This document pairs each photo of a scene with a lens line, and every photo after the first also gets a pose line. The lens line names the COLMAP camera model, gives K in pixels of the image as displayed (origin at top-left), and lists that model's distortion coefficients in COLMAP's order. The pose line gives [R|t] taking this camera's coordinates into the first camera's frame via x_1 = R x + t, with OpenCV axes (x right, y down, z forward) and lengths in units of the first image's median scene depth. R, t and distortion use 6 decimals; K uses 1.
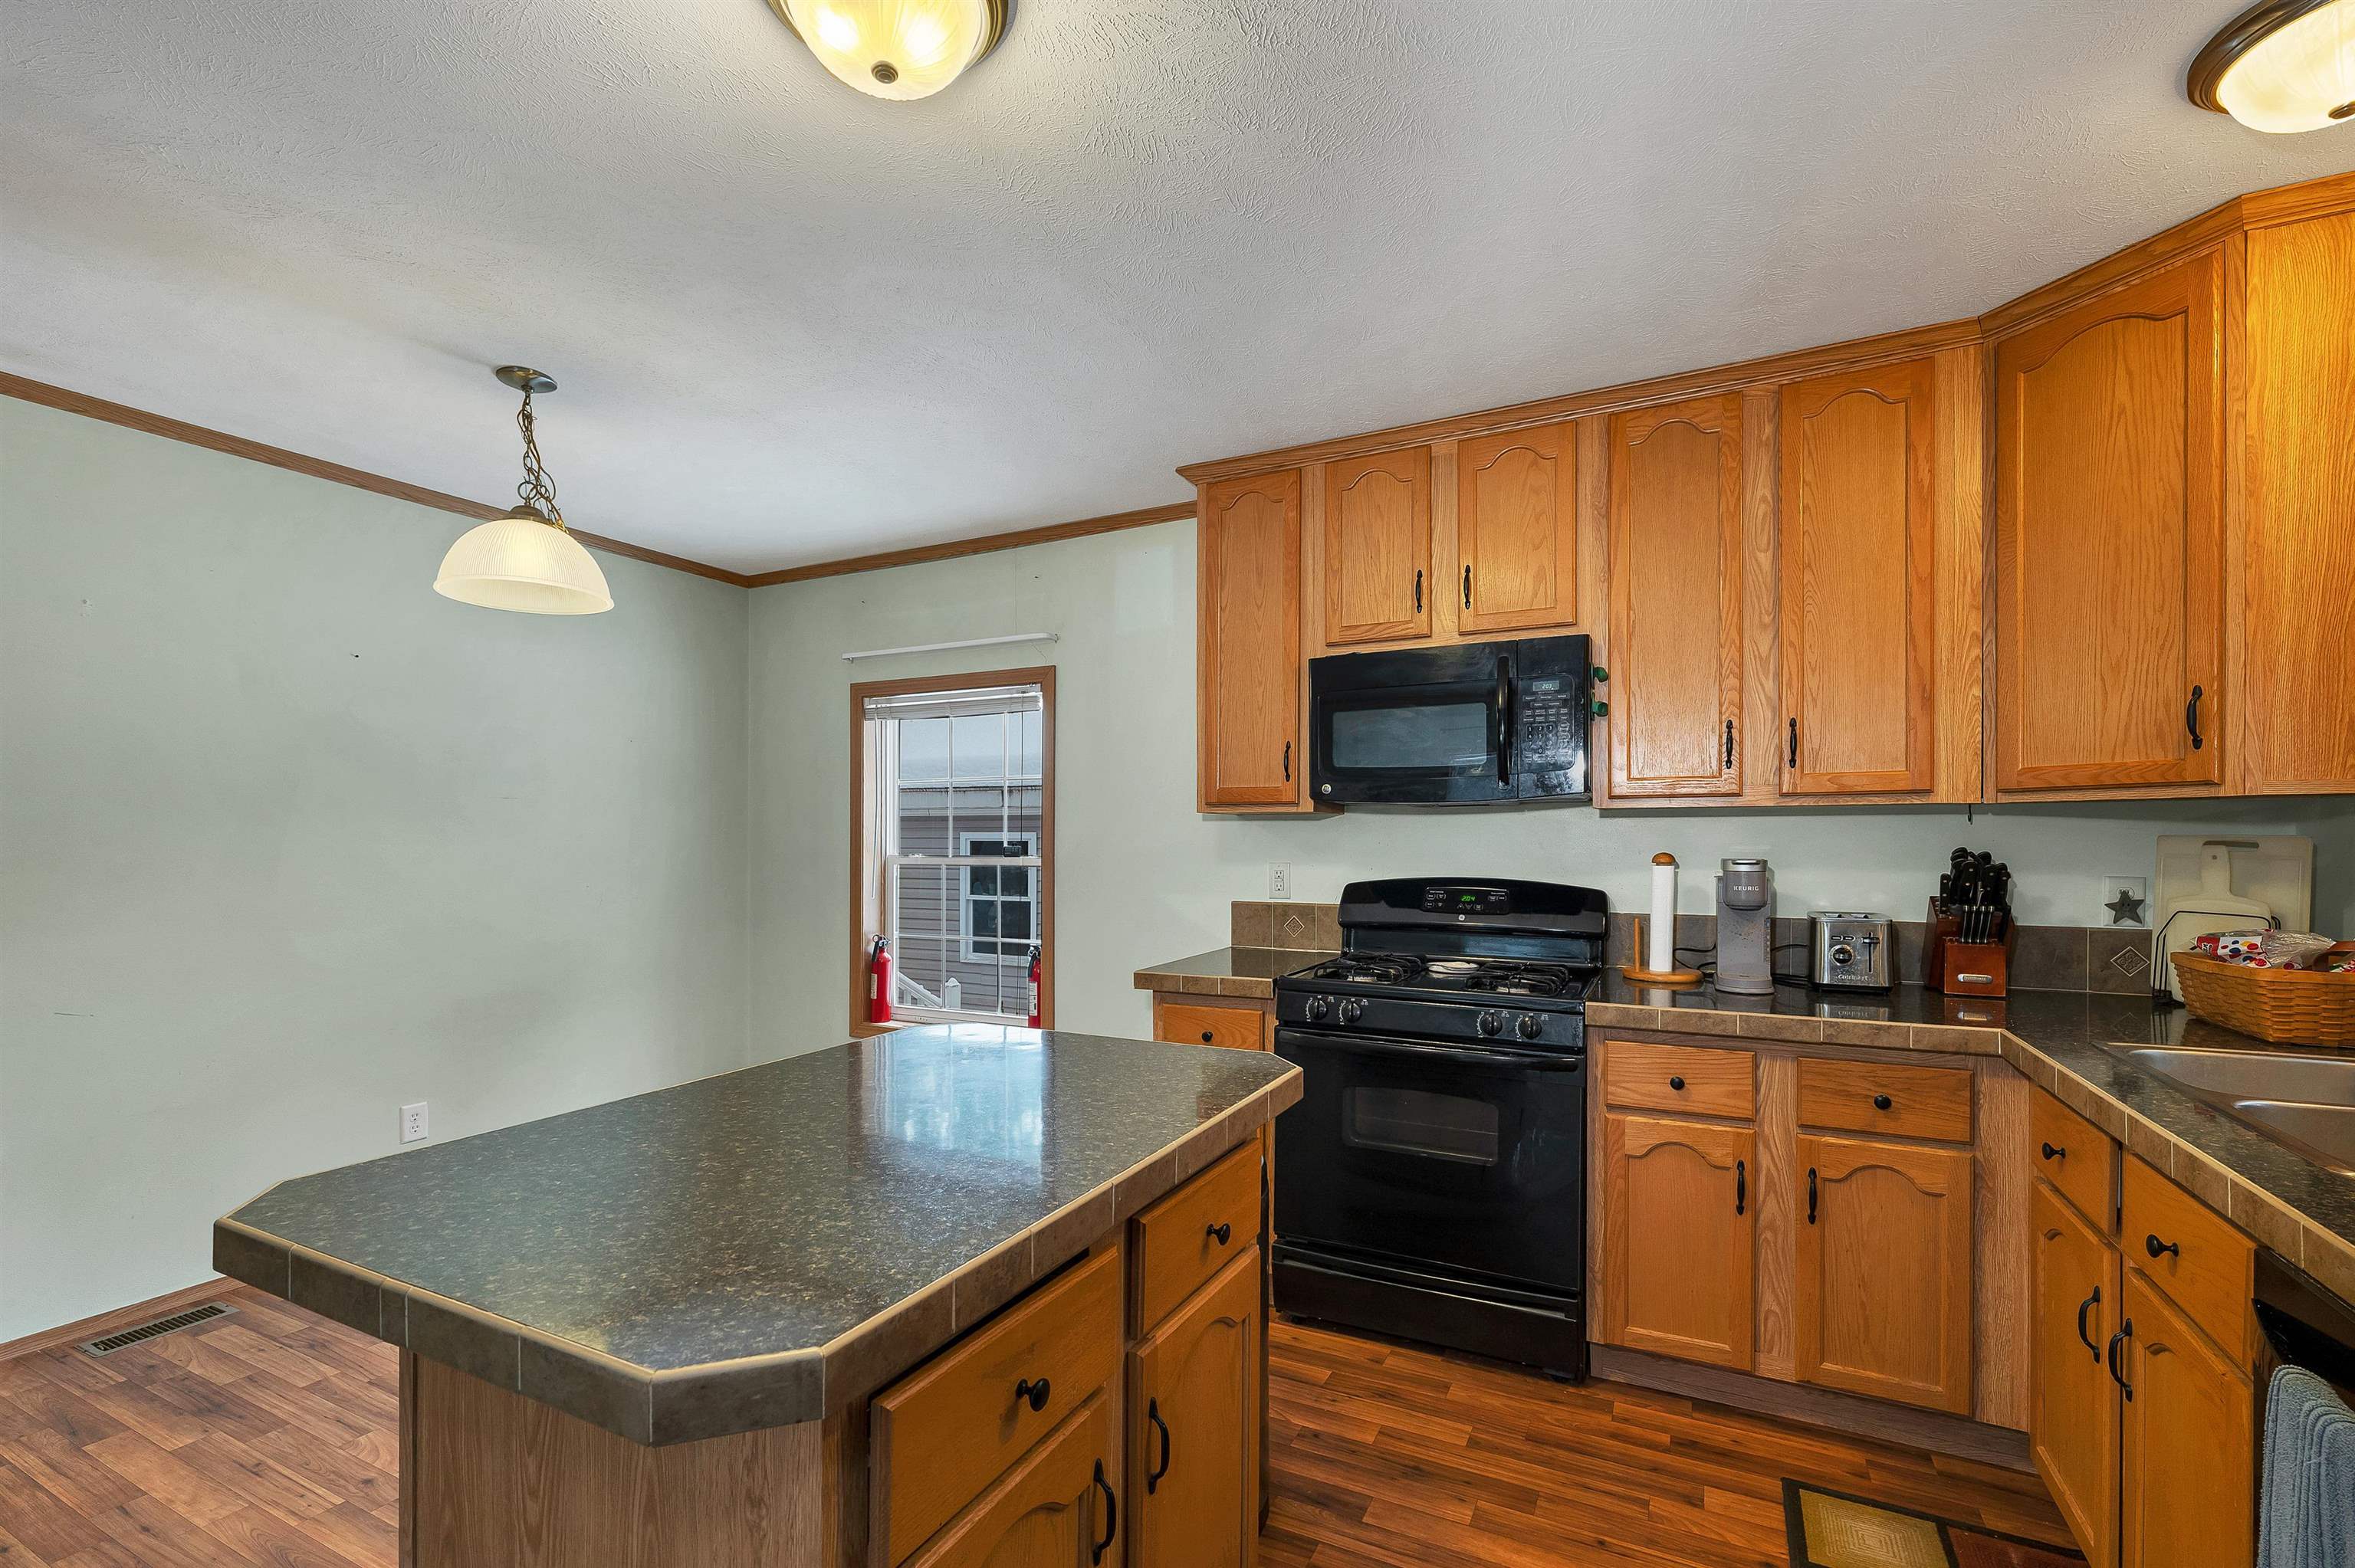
lens RADIAL K [[1008.8, 0, 1216.5], [0, 1008.8, 845.9], [0, 0, 1]] dist [0.005120, -0.001151]
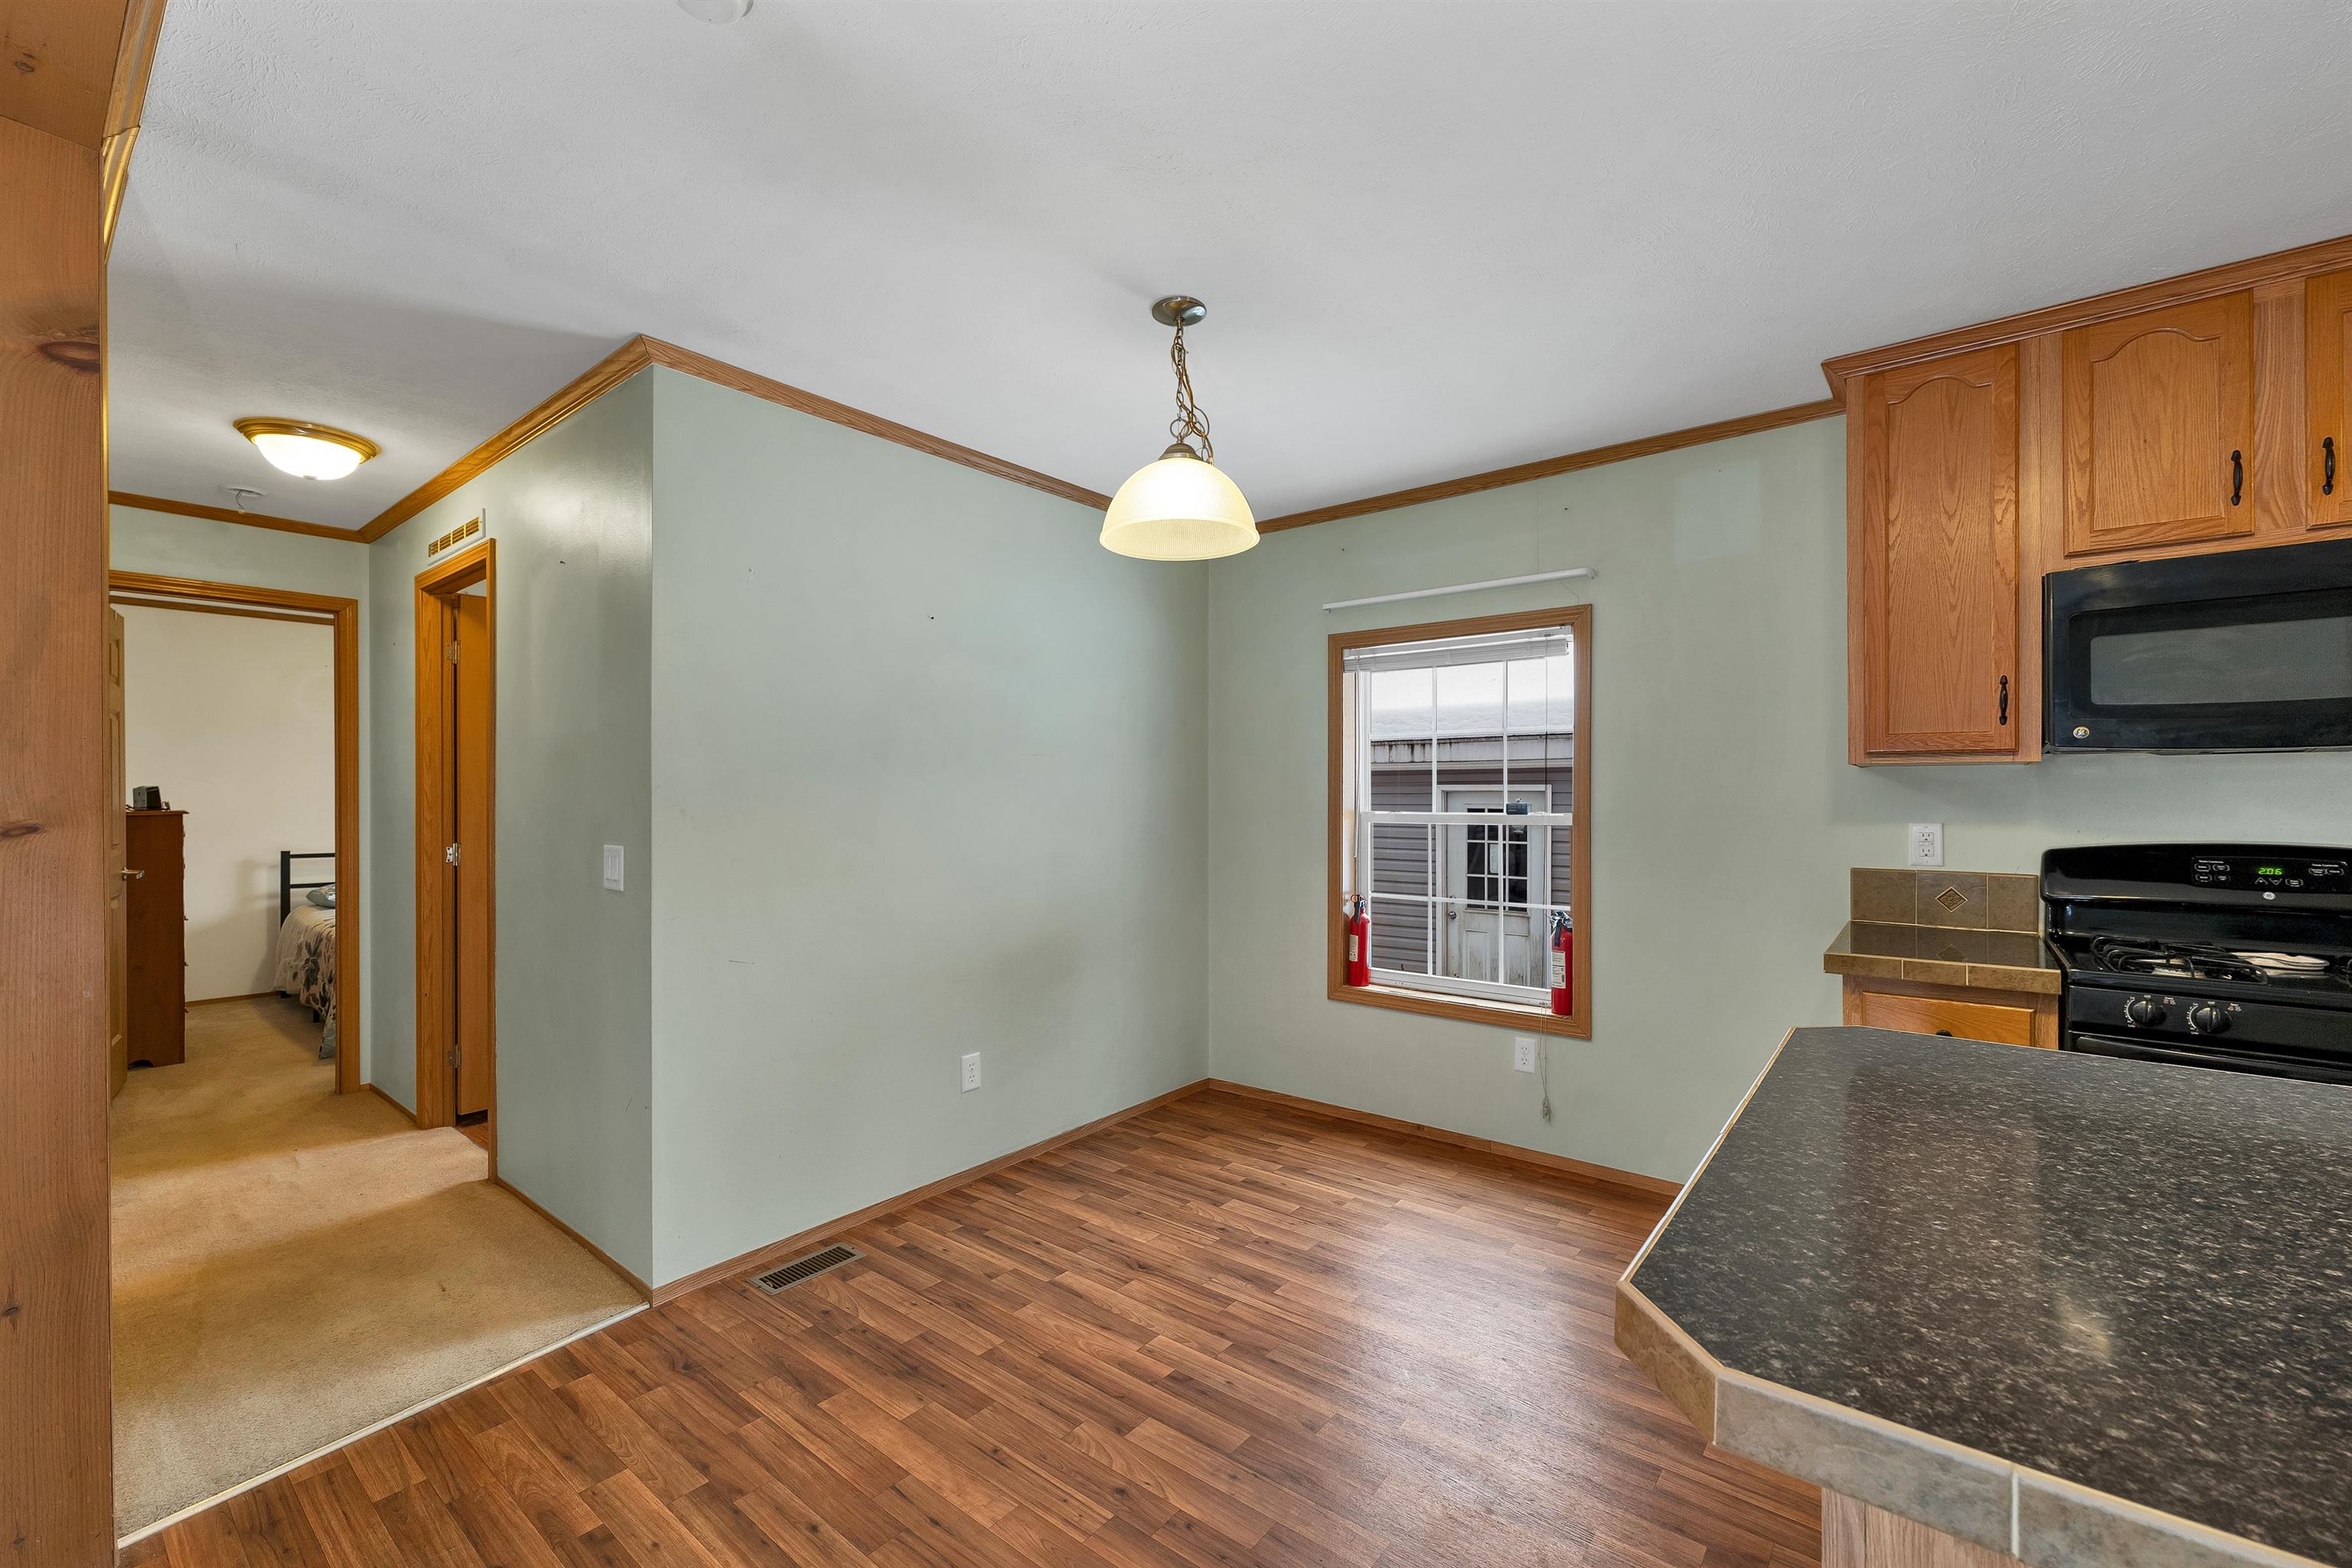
lens RADIAL K [[1007.6, 0, 1303.9], [0, 1007.6, 790.7], [0, 0, 1]] dist [0.005120, -0.001151]
pose [[0.979500, 0.000409, -0.201445, -0.291448], [-0.002891, 0.999924, -0.012025, 0.001201], [0.201425, 0.012361, 0.979426, 0.075889]]
